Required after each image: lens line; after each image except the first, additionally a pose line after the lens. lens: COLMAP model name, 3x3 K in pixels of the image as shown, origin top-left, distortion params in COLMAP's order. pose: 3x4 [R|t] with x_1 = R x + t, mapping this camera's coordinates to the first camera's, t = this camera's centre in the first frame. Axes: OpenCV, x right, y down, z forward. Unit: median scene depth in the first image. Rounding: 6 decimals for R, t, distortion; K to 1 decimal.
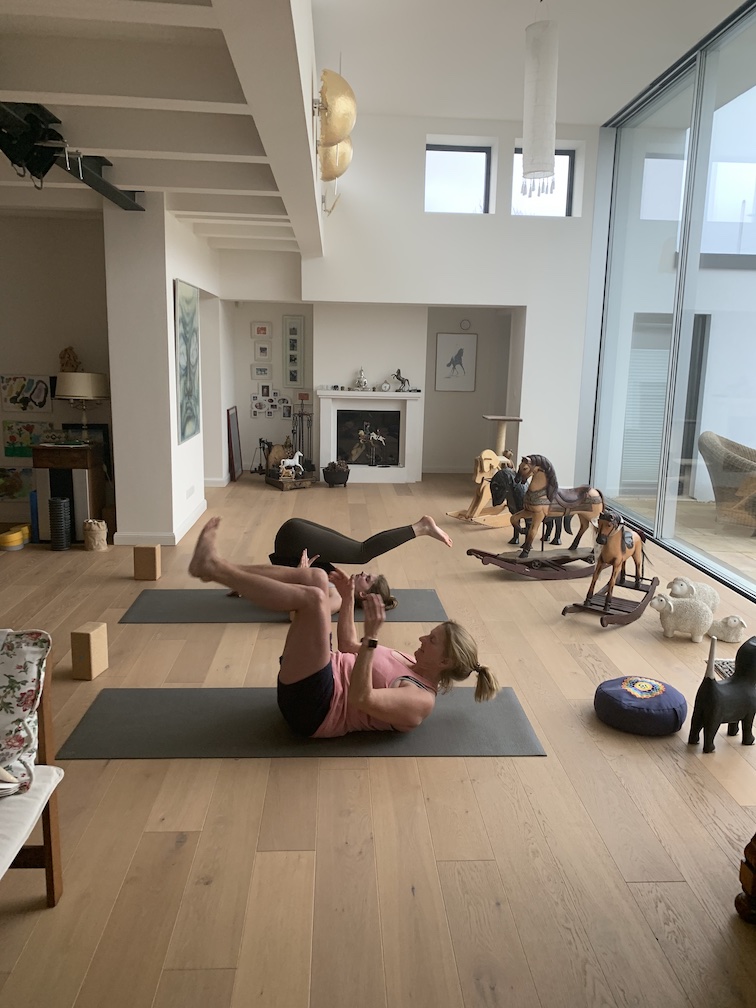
lens RADIAL K [[772.1, 0, 378.0], [0, 772.1, 504.0], [0, 0, 1]] dist [0.080586, -0.102870]
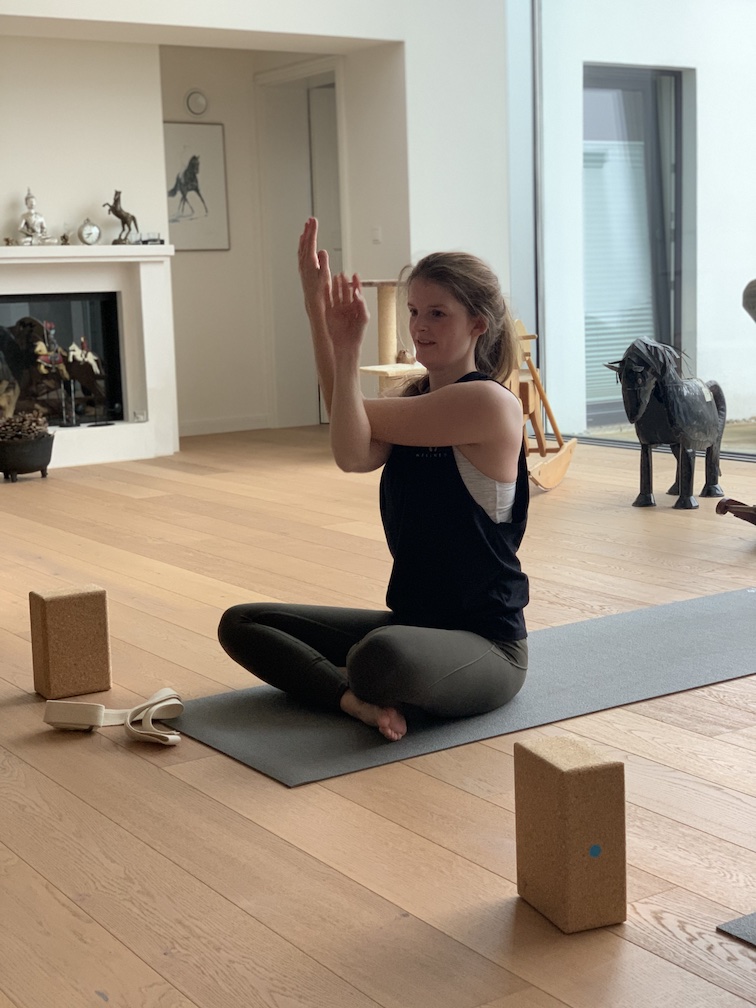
lens RADIAL K [[1507.6, 0, 378.0], [0, 1507.6, 504.0], [0, 0, 1]] dist [0.155980, -0.586540]
pose [[0.858316, -0.121064, 0.498636, -0.285168], [0.144518, 0.989465, -0.008530, 0.023927], [-0.492351, 0.079384, 0.866769, 0.216400]]
